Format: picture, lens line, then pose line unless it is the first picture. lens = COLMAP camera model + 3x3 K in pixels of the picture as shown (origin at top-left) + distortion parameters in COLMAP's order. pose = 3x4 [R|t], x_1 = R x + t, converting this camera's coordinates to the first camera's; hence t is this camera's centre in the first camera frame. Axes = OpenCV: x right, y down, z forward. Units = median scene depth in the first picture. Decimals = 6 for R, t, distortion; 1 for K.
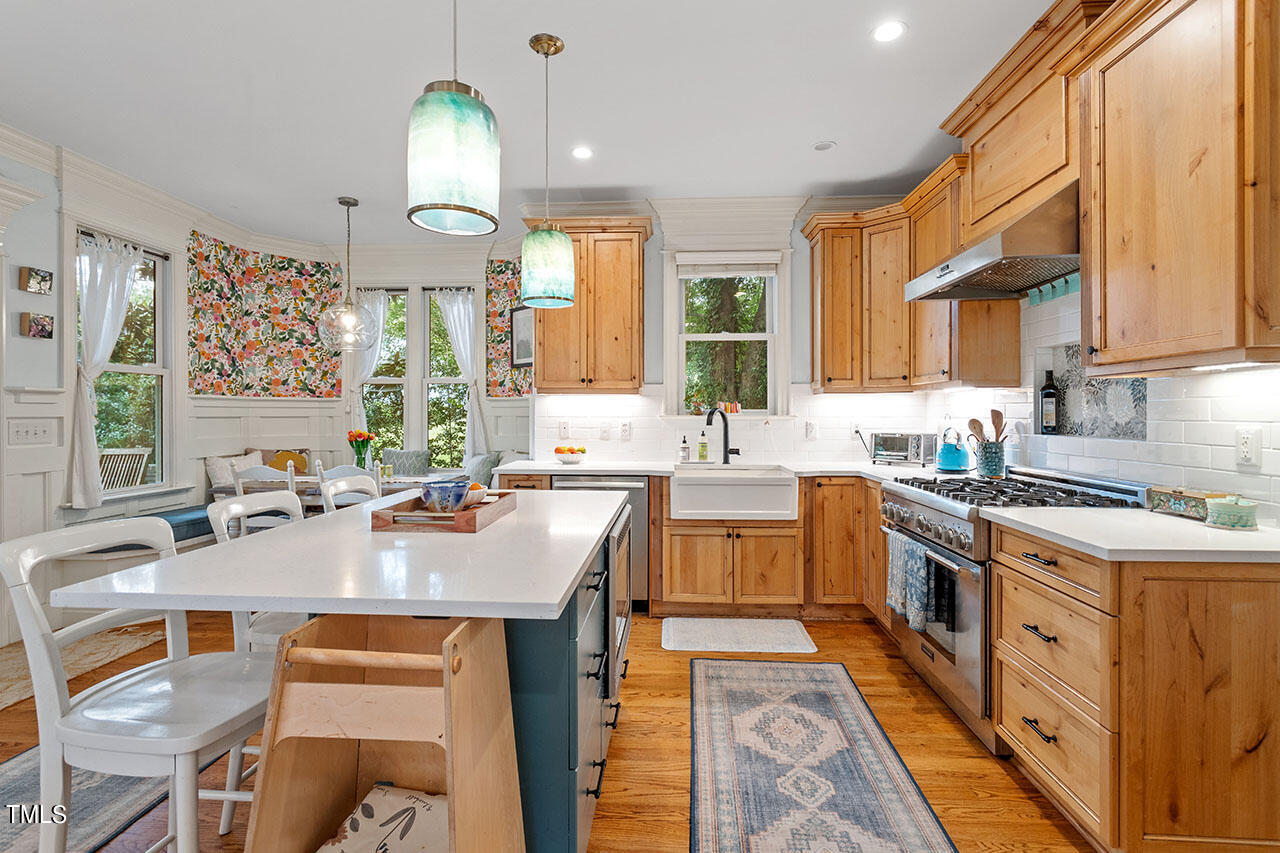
lens RADIAL K [[612.4, 0, 635.7], [0, 612.4, 416.6], [0, 0, 1]] dist [-0.000844, 0.002079]
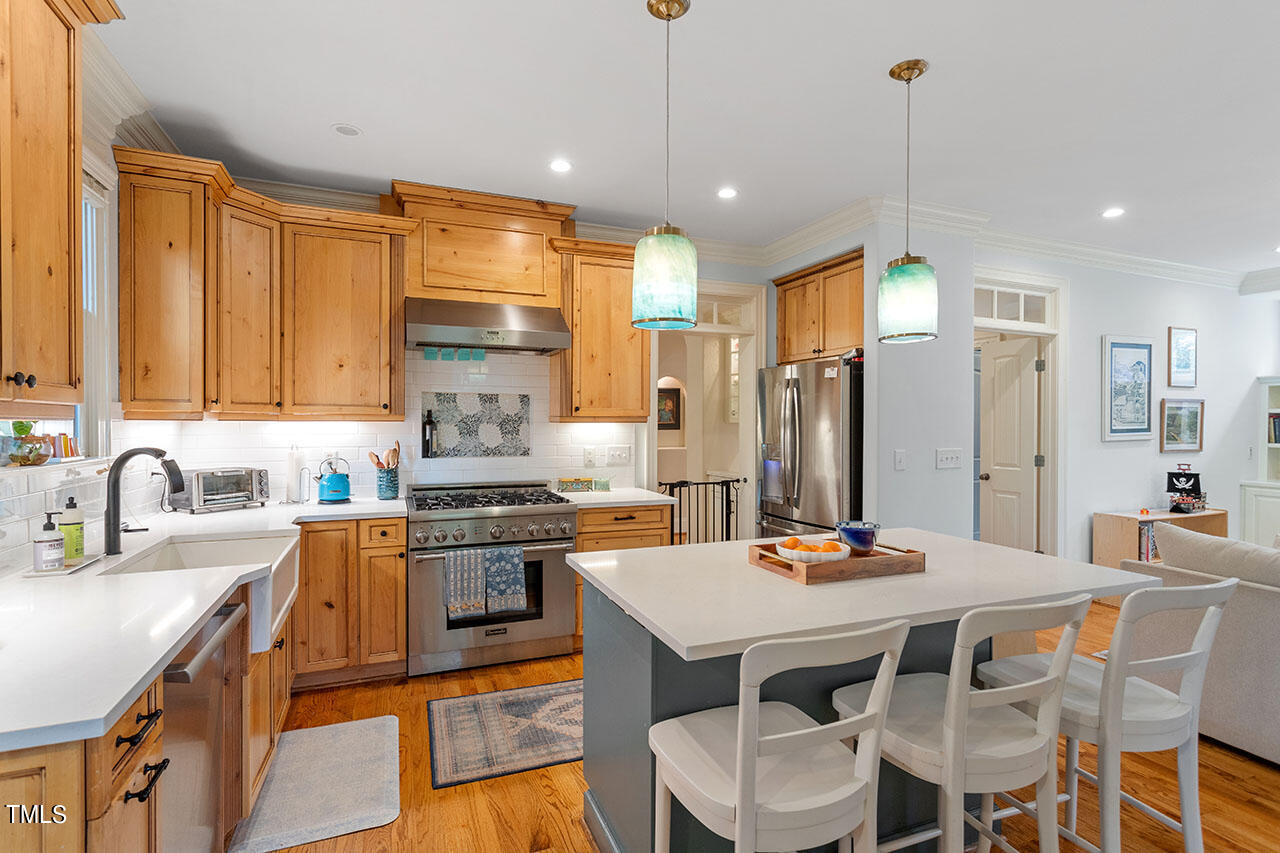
lens RADIAL K [[612.4, 0, 632.9], [0, 612.4, 424.7], [0, 0, 1]] dist [-0.000844, 0.002079]
pose [[-0.422004, -0.003855, 0.906586, -0.547617], [0.002056, 0.999984, 0.005208, -0.037071], [-0.906591, 0.004062, -0.421990, 0.879144]]
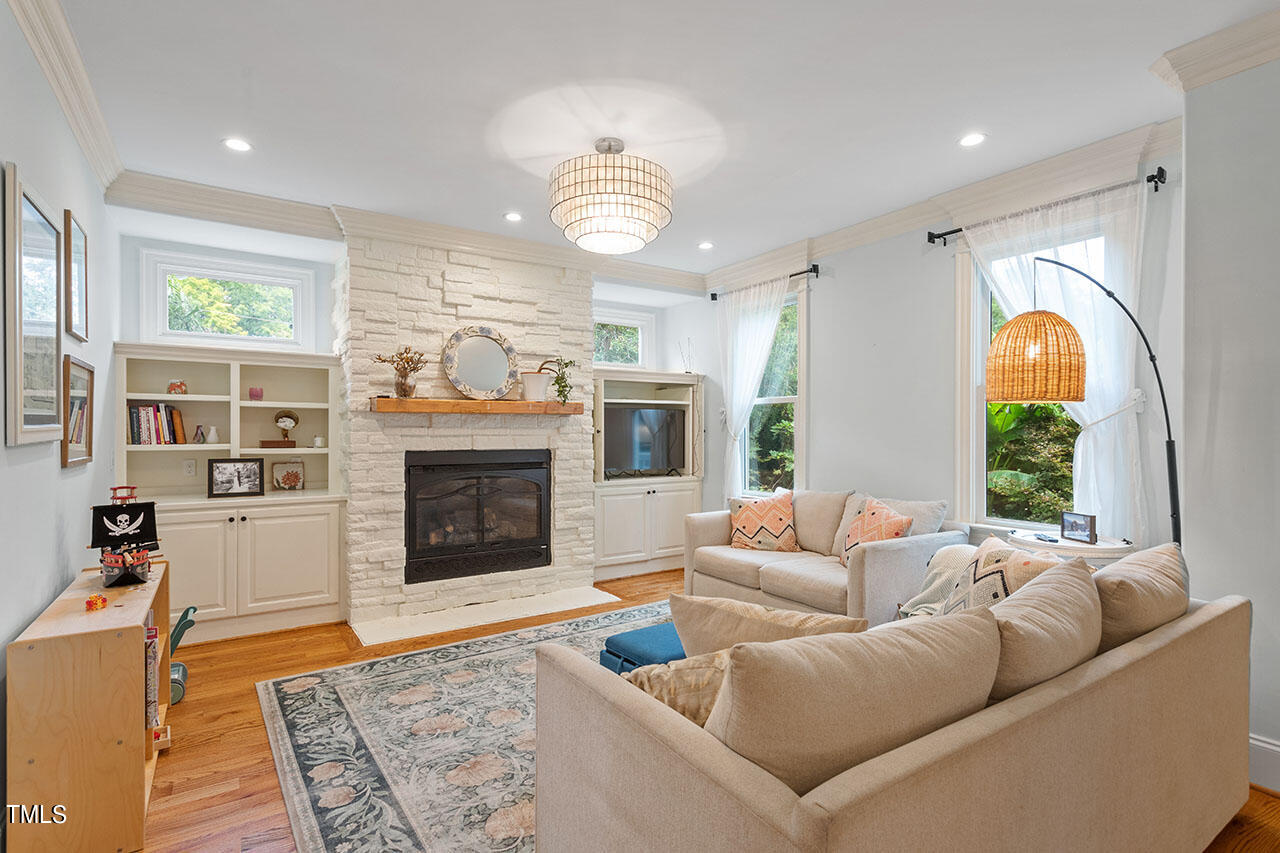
lens RADIAL K [[612.4, 0, 633.2], [0, 612.4, 434.3], [0, 0, 1]] dist [-0.000844, 0.002079]
pose [[-0.800602, 0.002855, -0.599190, 0.074682], [-0.002807, 0.999960, 0.008515, -0.009366], [0.599191, 0.008499, -0.800561, 0.149619]]
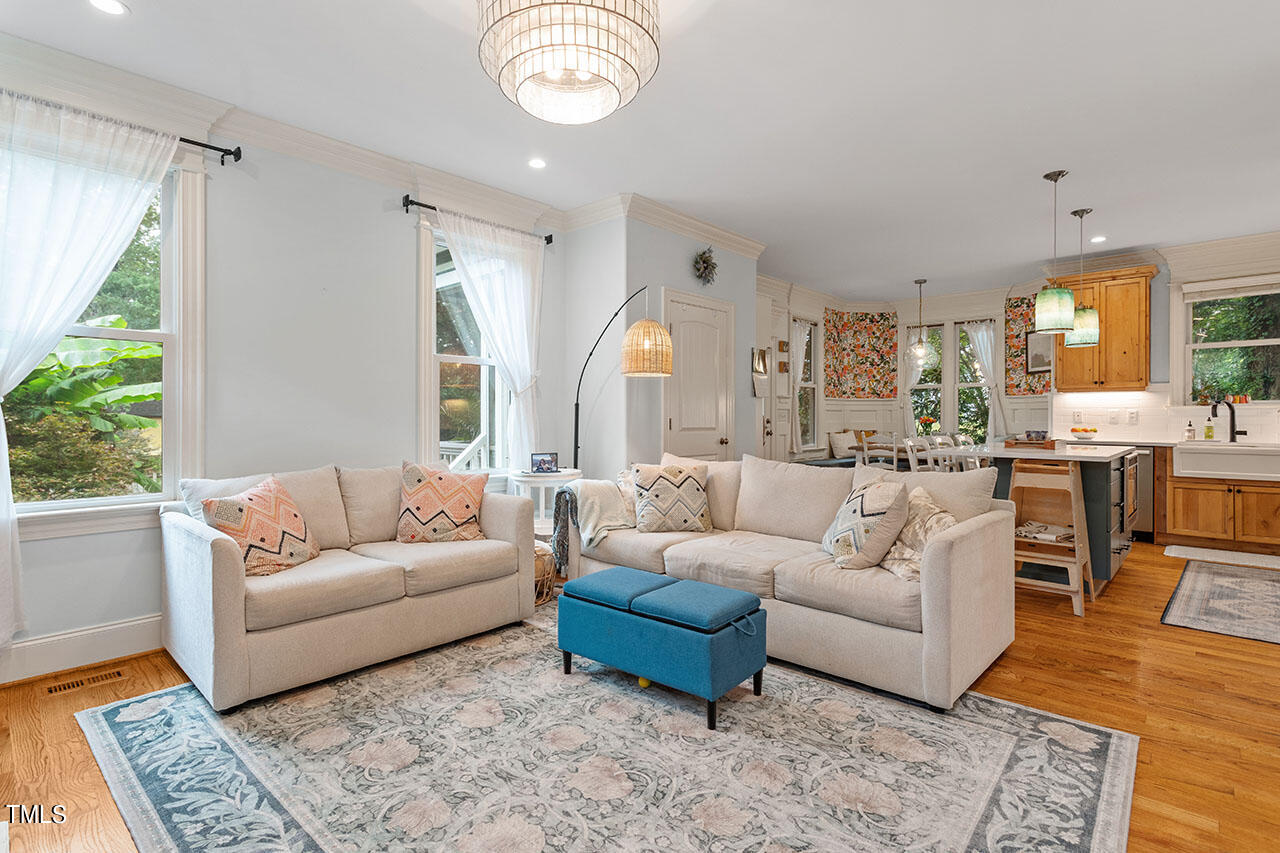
lens RADIAL K [[612.4, 0, 630.1], [0, 612.4, 418.0], [0, 0, 1]] dist [-0.000844, 0.002079]
pose [[0.763645, 0.000981, -0.645636, 0.010713], [-0.001814, 0.999998, -0.000626, 0.030802], [0.645634, 0.001650, 0.763645, -0.887369]]
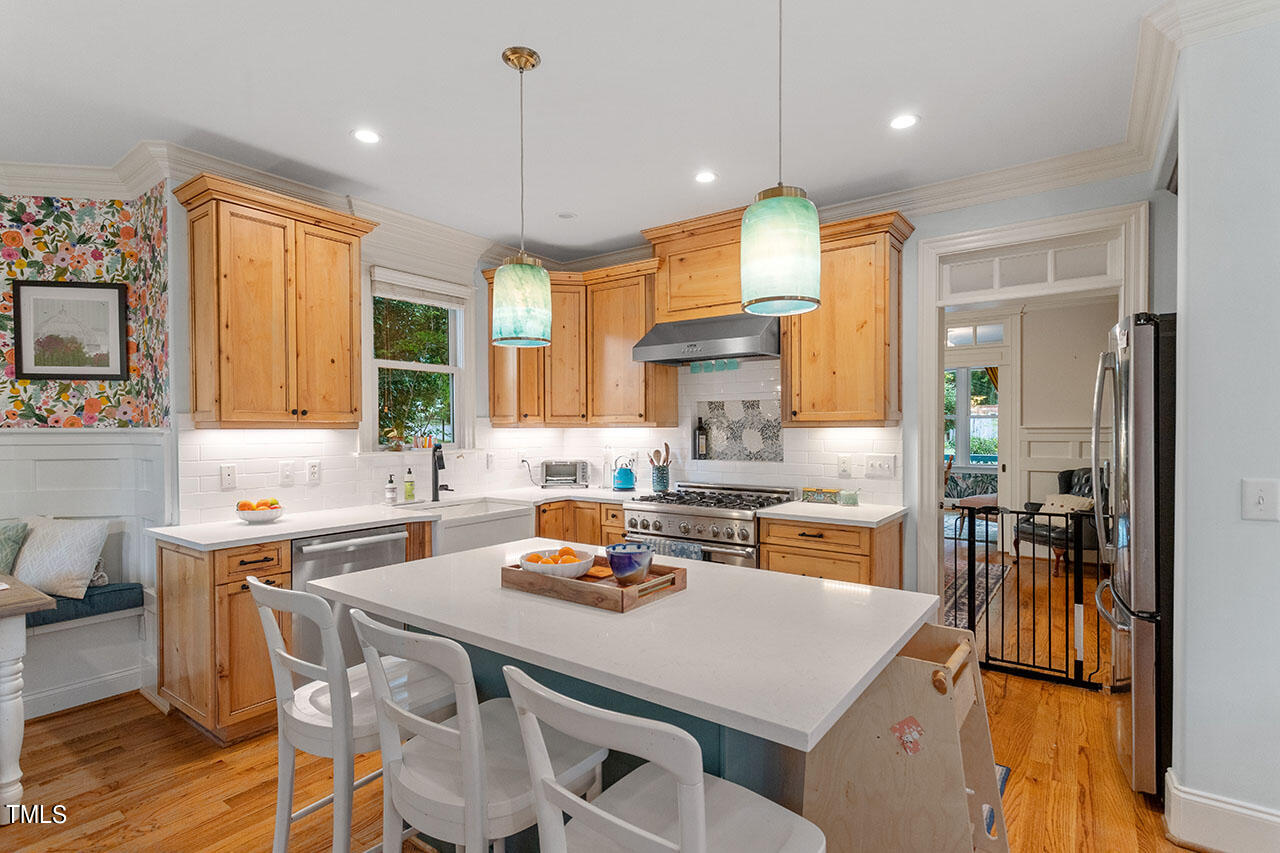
lens RADIAL K [[612.4, 0, 636.6], [0, 612.4, 438.7], [0, 0, 1]] dist [-0.000844, 0.002079]
pose [[0.541725, -0.017584, 0.840372, -0.521360], [0.007944, 0.999844, 0.015799, -0.035552], [-0.840518, -0.001883, 0.541780, 0.233265]]
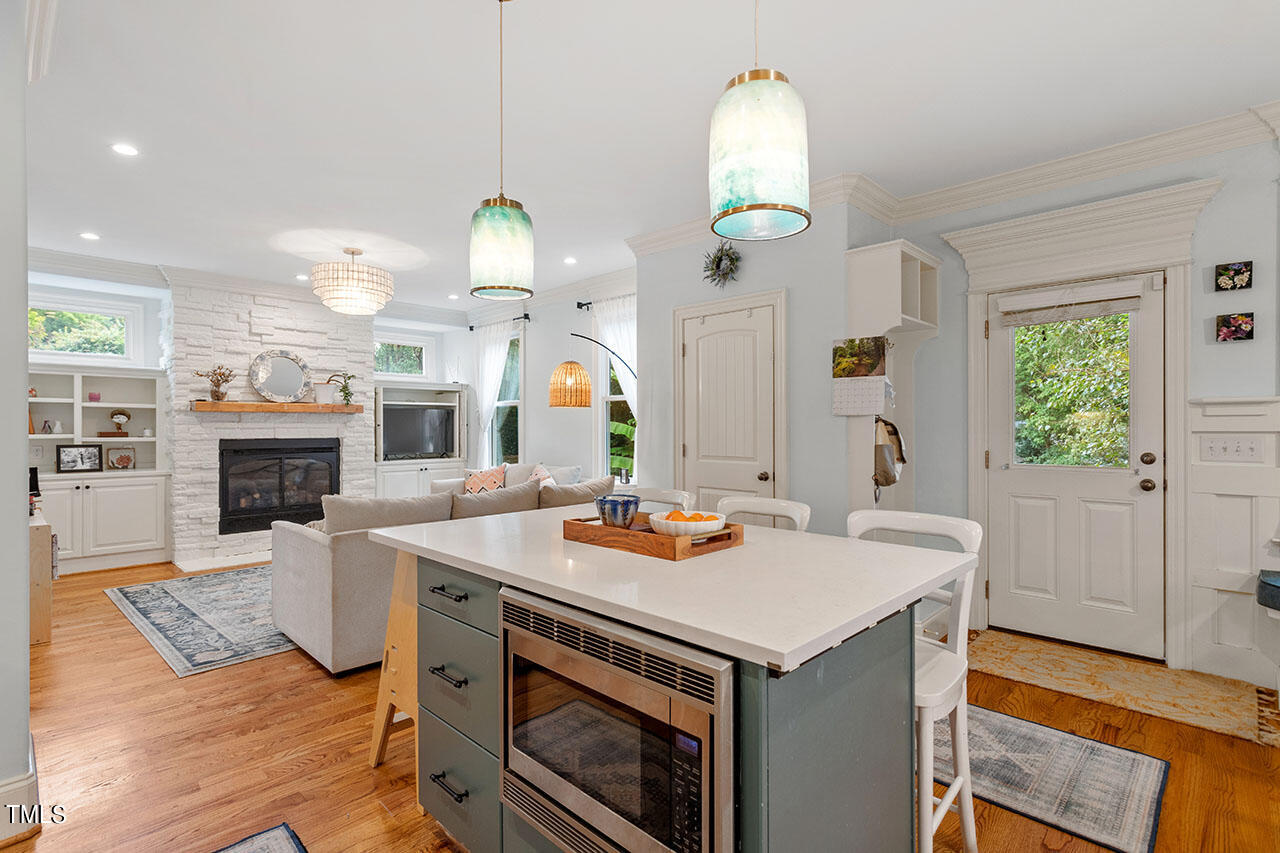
lens RADIAL K [[612.4, 0, 635.2], [0, 612.4, 427.3], [0, 0, 1]] dist [-0.000844, 0.002079]
pose [[-0.656233, 0.001302, -0.754557, 0.215534], [-0.001974, 0.999992, 0.003443, -0.005631], [0.754556, 0.003749, -0.656225, 0.810505]]
